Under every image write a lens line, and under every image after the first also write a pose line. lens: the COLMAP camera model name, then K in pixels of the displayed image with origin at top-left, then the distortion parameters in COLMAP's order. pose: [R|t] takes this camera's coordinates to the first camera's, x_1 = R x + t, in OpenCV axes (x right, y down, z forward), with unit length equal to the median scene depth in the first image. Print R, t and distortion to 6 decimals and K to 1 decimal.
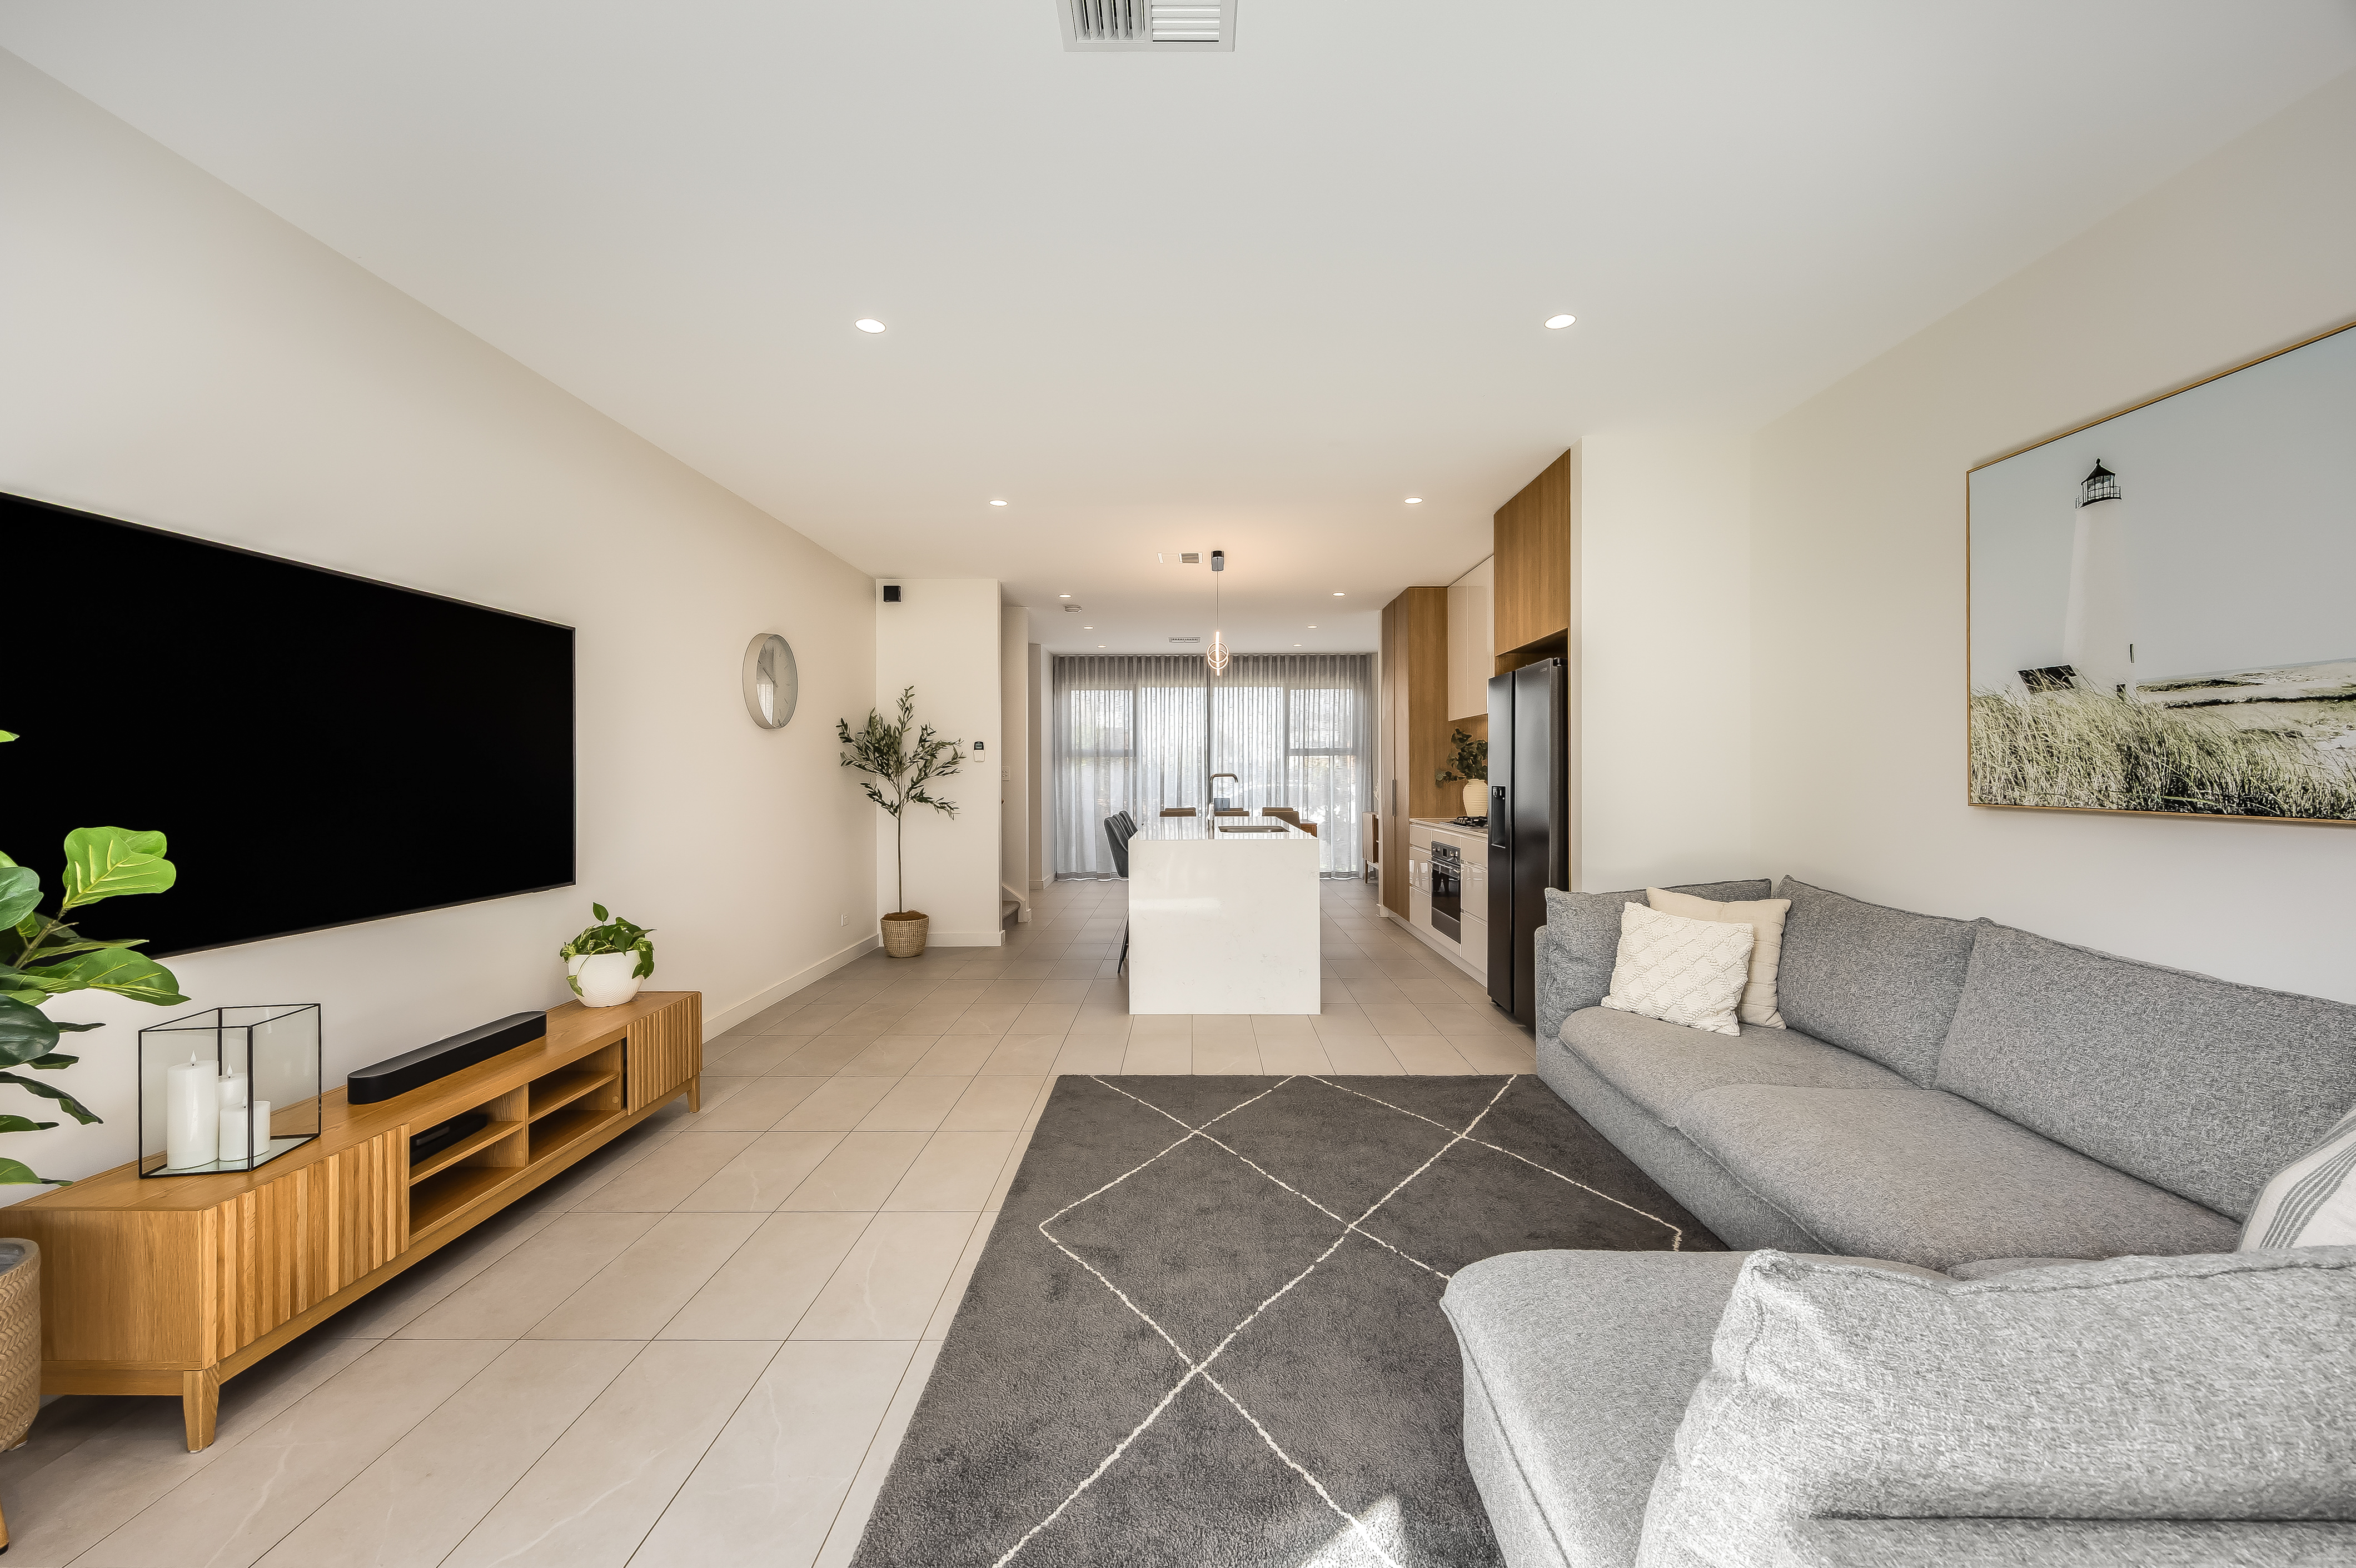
lens RADIAL K [[927.5, 0, 1180.4], [0, 927.5, 773.1], [0, 0, 1]] dist [0.000188, 0.000025]
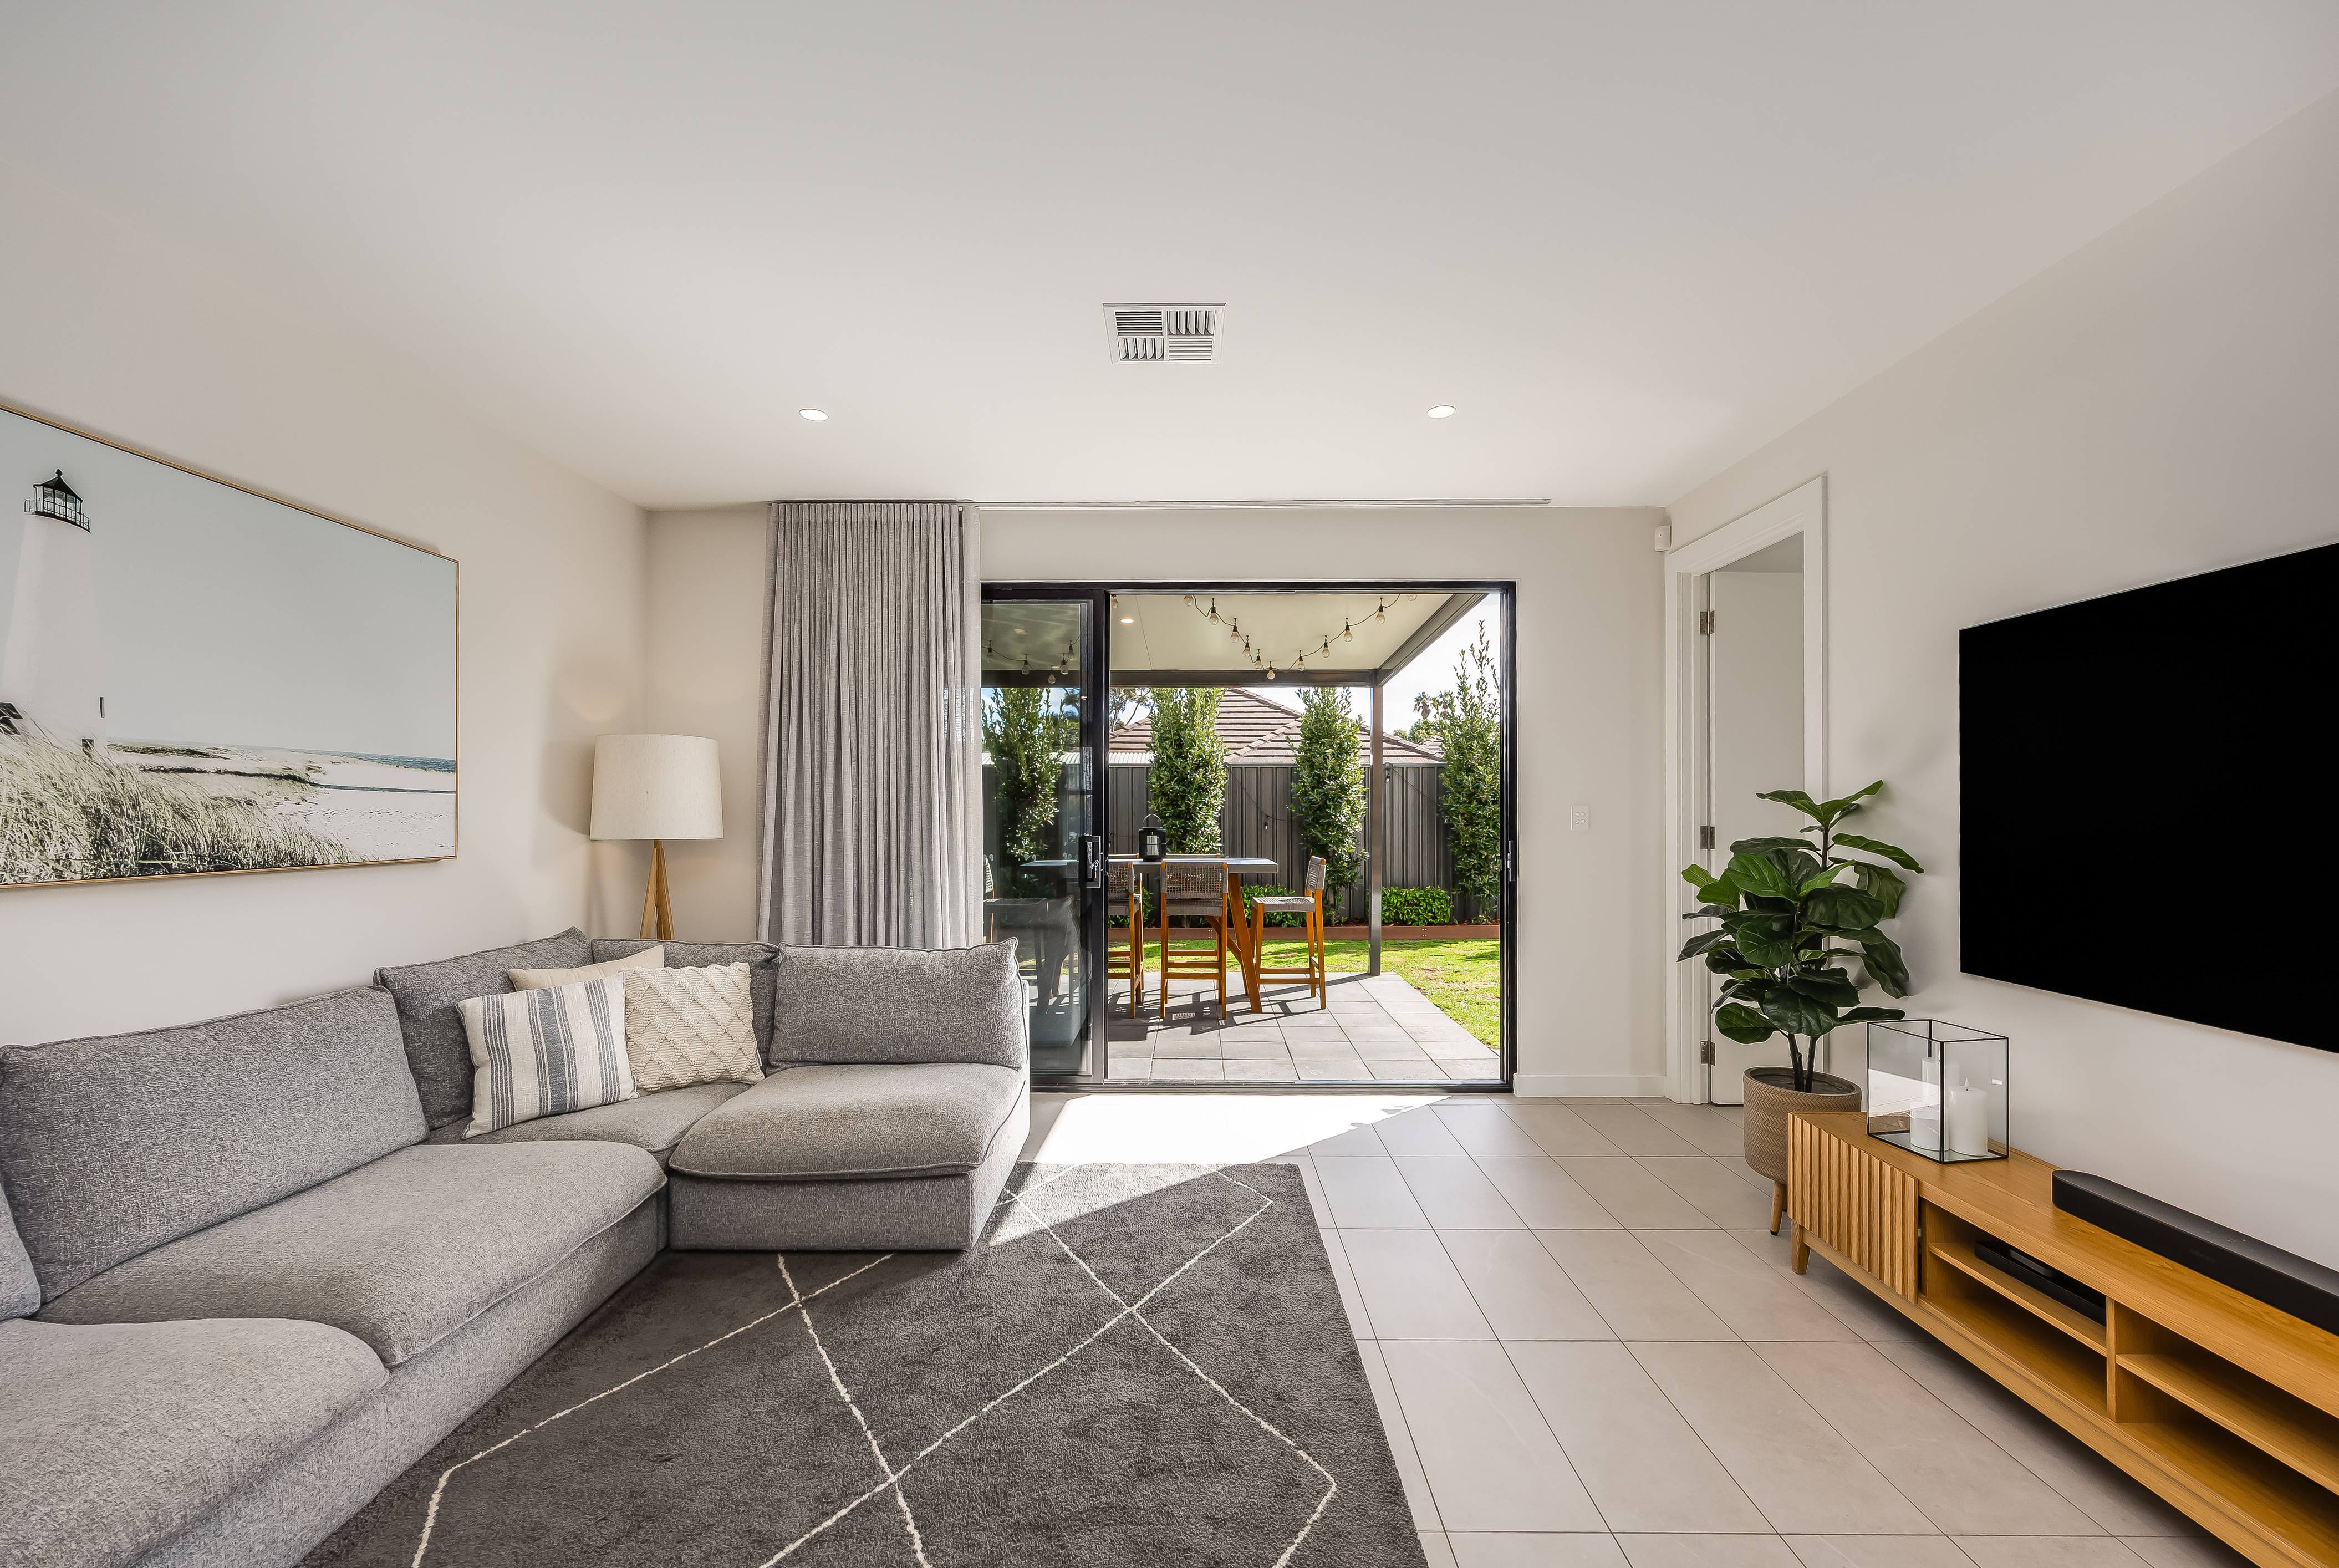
lens RADIAL K [[910.3, 0, 1169.7], [0, 910.3, 806.0], [0, 0, 1]] dist [0.000050, -0.000088]
pose [[-0.999989, 0.004436, 0.001376, -0.032249], [0.004435, 0.999990, -0.000965, -0.027708], [-0.001380, -0.000959, -0.999999, 2.015827]]
